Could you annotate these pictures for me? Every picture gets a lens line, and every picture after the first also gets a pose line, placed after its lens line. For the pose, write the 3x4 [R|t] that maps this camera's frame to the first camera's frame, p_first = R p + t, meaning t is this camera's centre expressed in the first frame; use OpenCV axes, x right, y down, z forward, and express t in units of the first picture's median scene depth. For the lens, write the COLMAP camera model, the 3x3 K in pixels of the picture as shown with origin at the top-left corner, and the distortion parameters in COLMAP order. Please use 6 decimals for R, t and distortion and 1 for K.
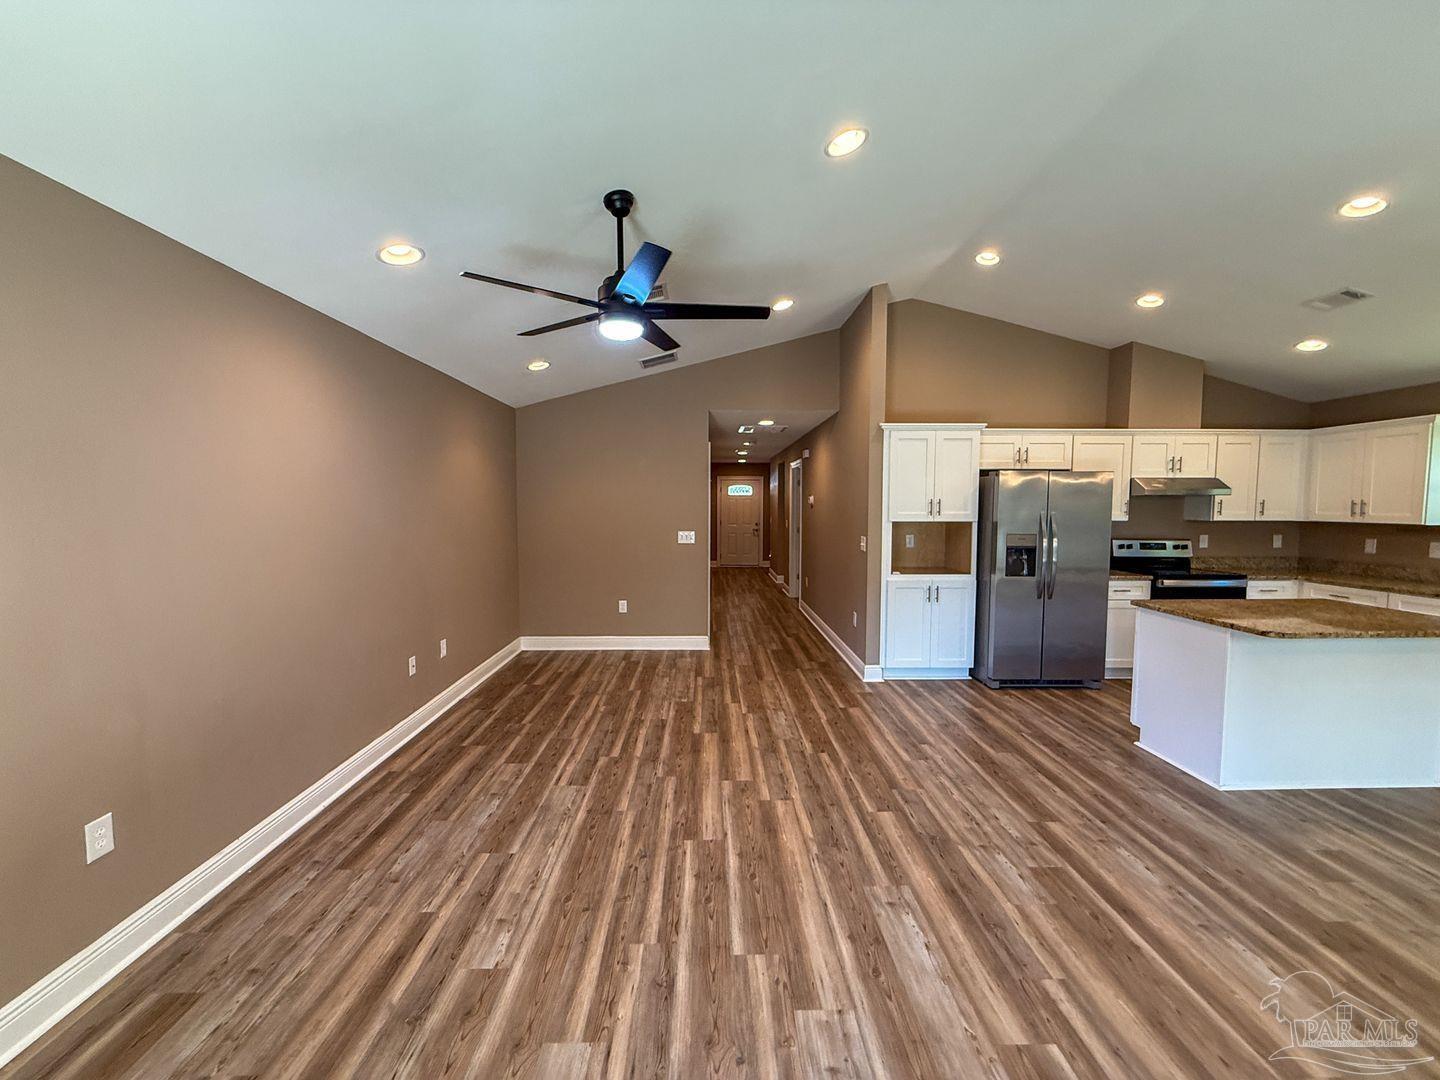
lens RADIAL K [[577.8, 0, 720.2], [0, 577.8, 541.9], [0, 0, 1]] dist [0.002744, -0.000297]
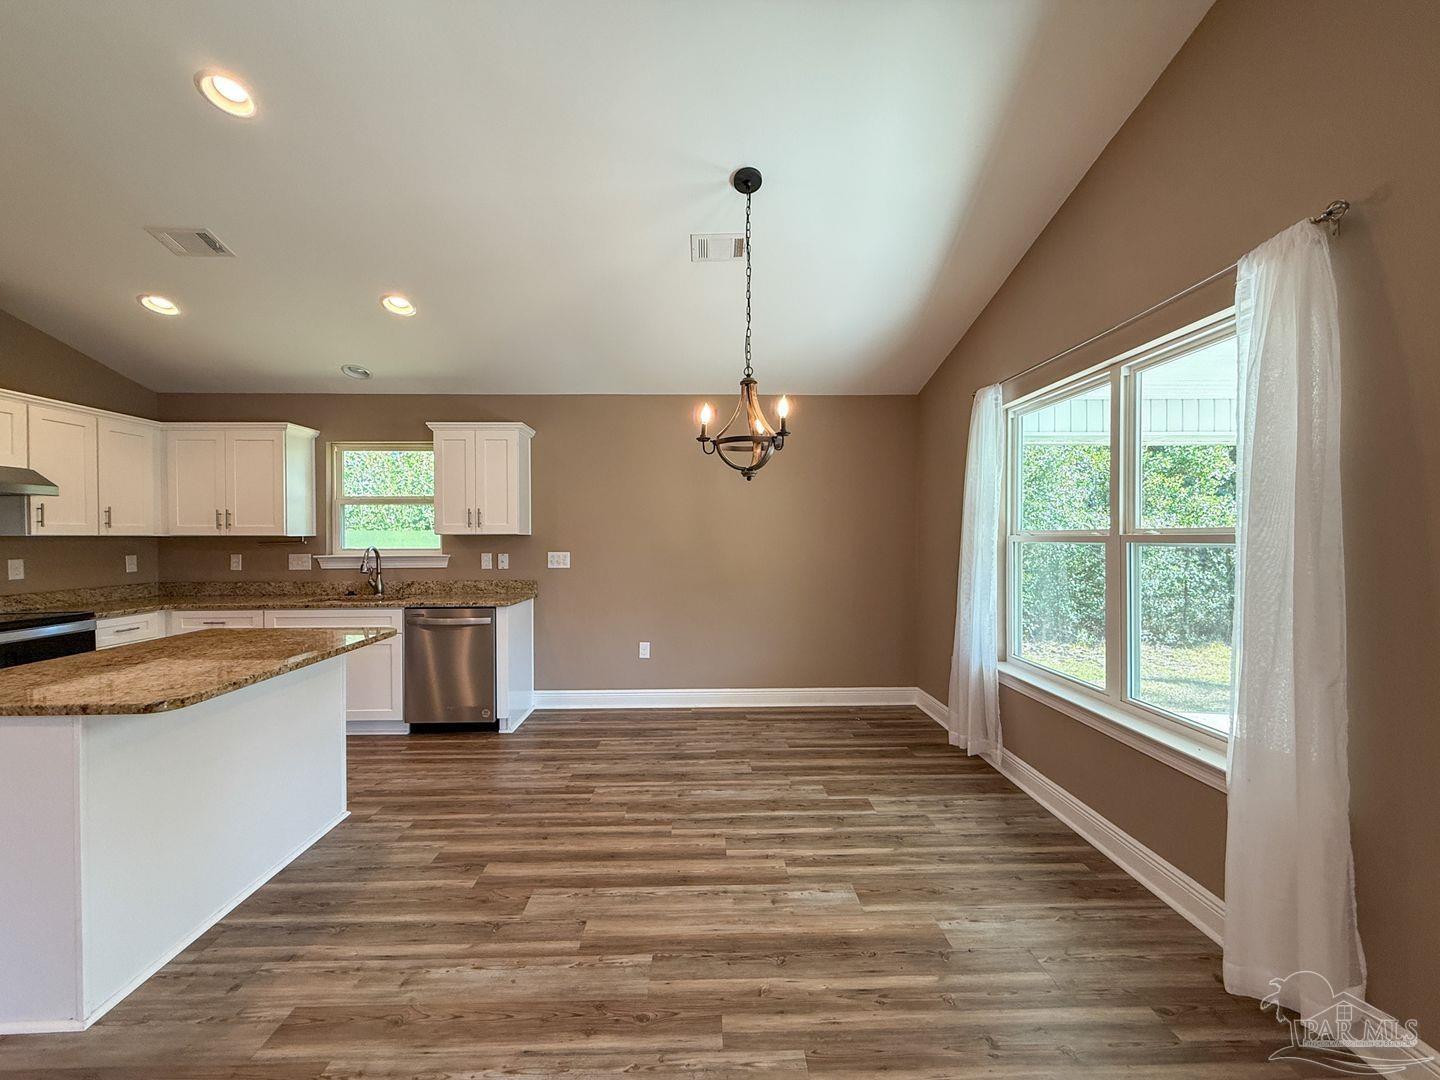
lens RADIAL K [[577.8, 0, 713.2], [0, 577.8, 541.0], [0, 0, 1]] dist [0.002744, -0.000297]
pose [[0.000602, -0.011568, 0.999933, 0.289899], [0.070143, 0.997471, 0.011497, 0.021388], [-0.997537, 0.070131, 0.001412, 0.337605]]
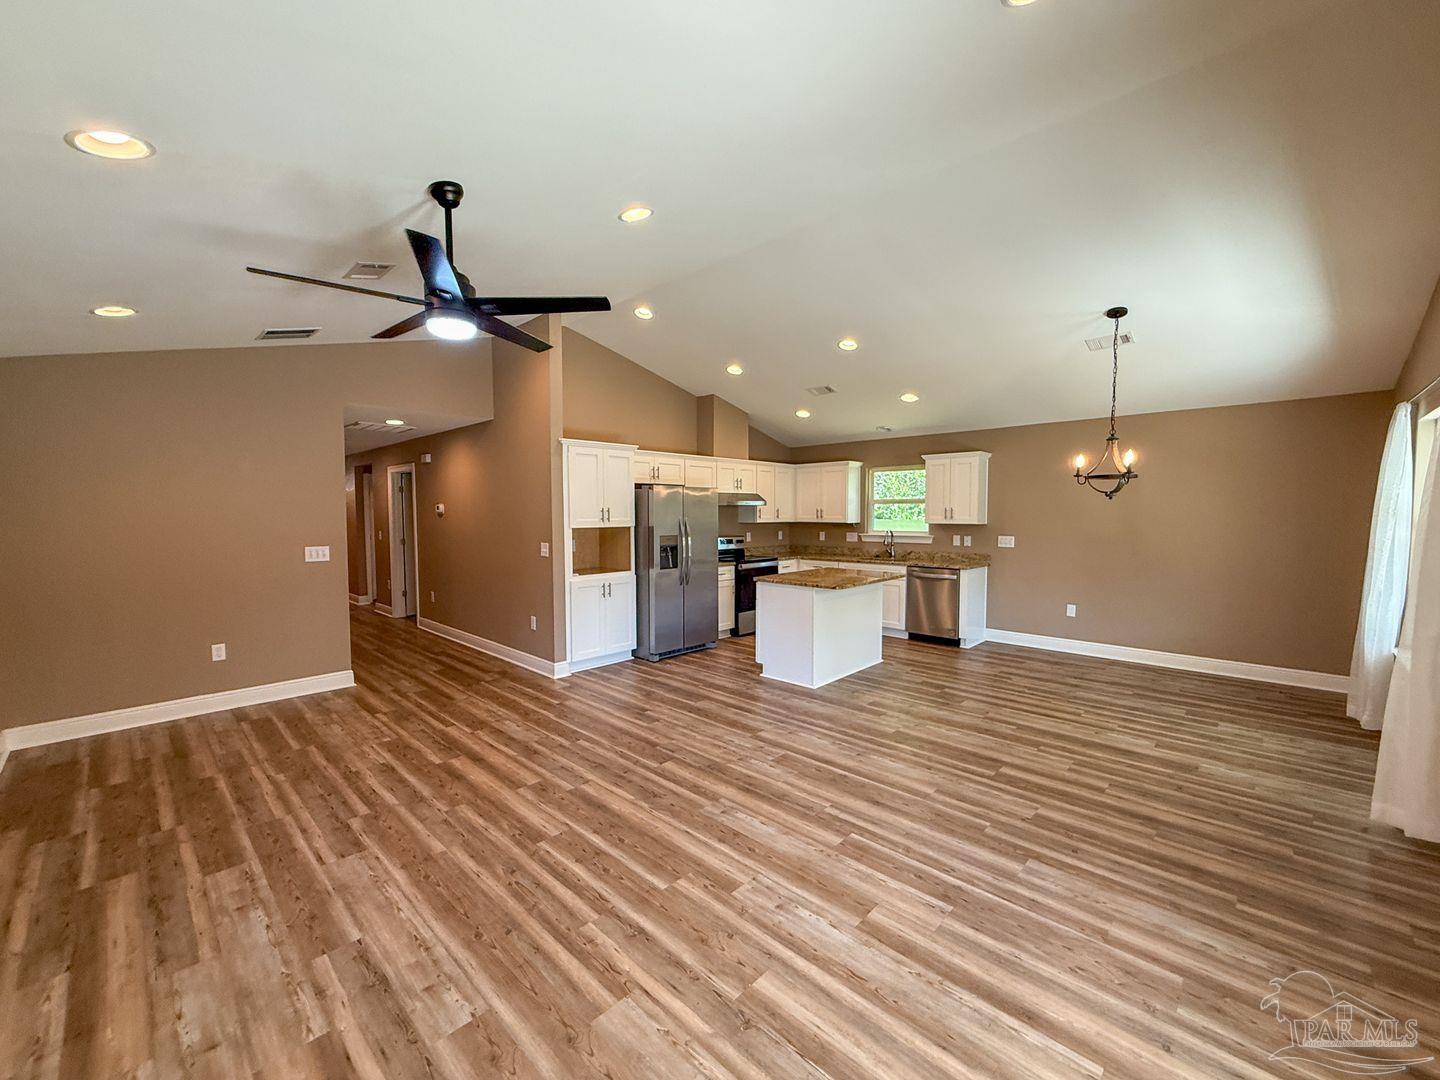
lens RADIAL K [[577.8, 0, 720.1], [0, 577.8, 544.6], [0, 0, 1]] dist [0.002744, -0.000297]
pose [[0.708591, -0.044567, 0.704211, -0.367124], [0.051309, 0.998616, 0.011571, -0.003874], [-0.703751, 0.027933, 0.709897, 0.024316]]
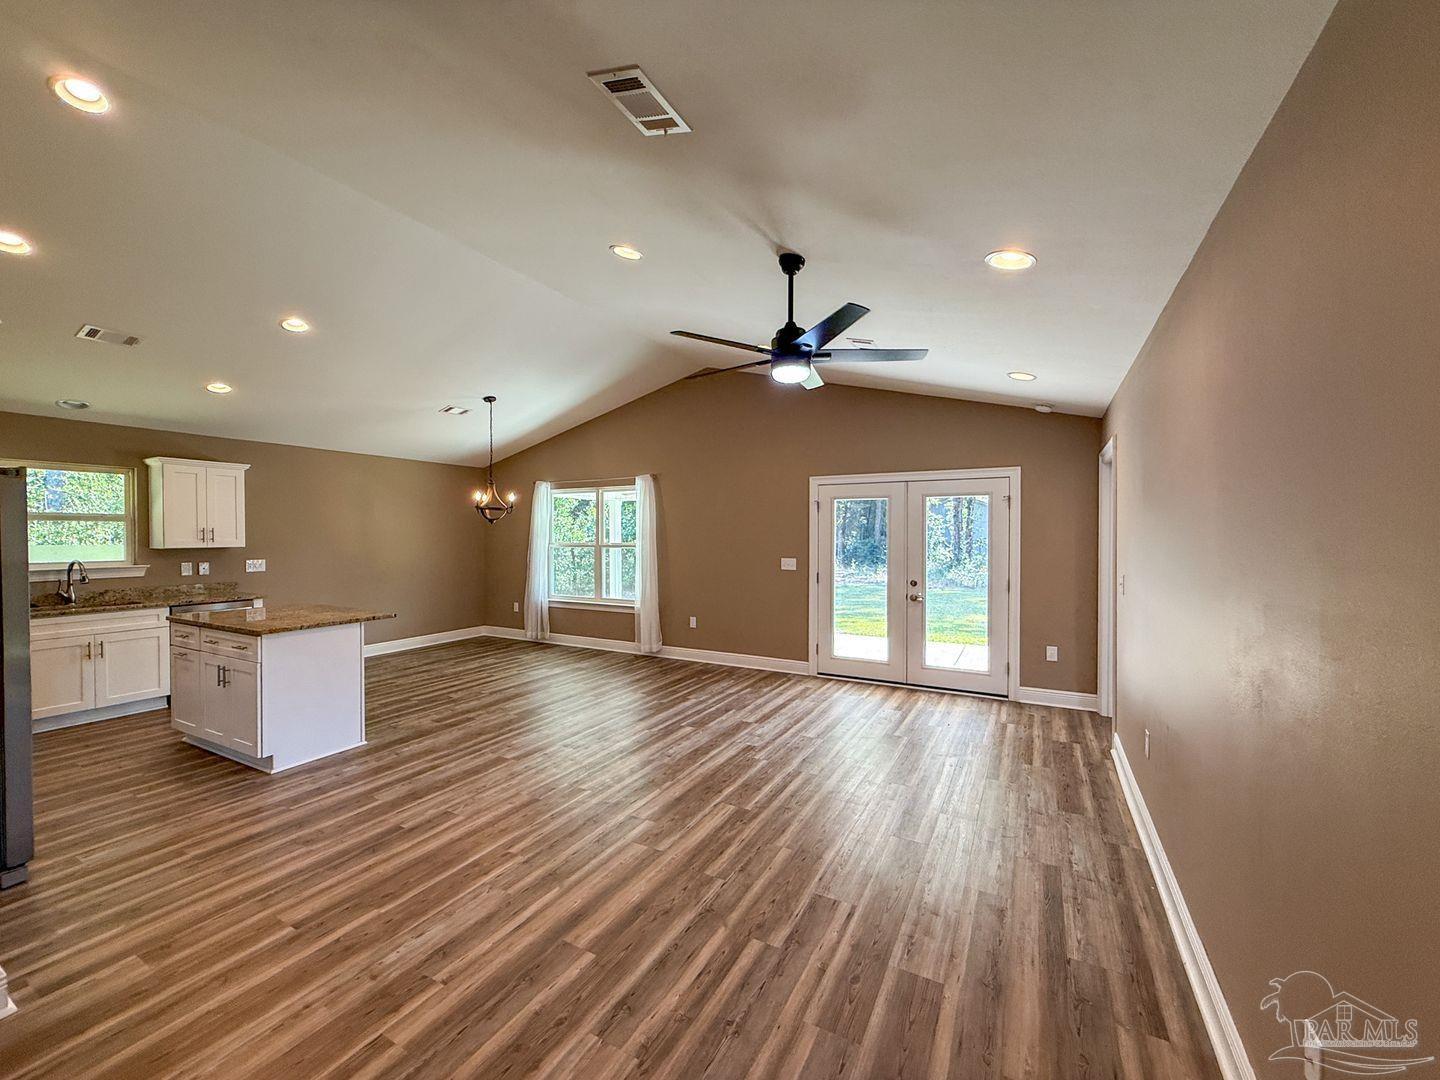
lens RADIAL K [[577.8, 0, 706.8], [0, 577.8, 543.3], [0, 0, 1]] dist [0.002744, -0.000297]
pose [[-0.855125, -0.009085, 0.518342, -0.419202], [0.034657, 0.996608, 0.074642, -0.088435], [-0.517262, 0.081793, -0.851910, 1.410607]]
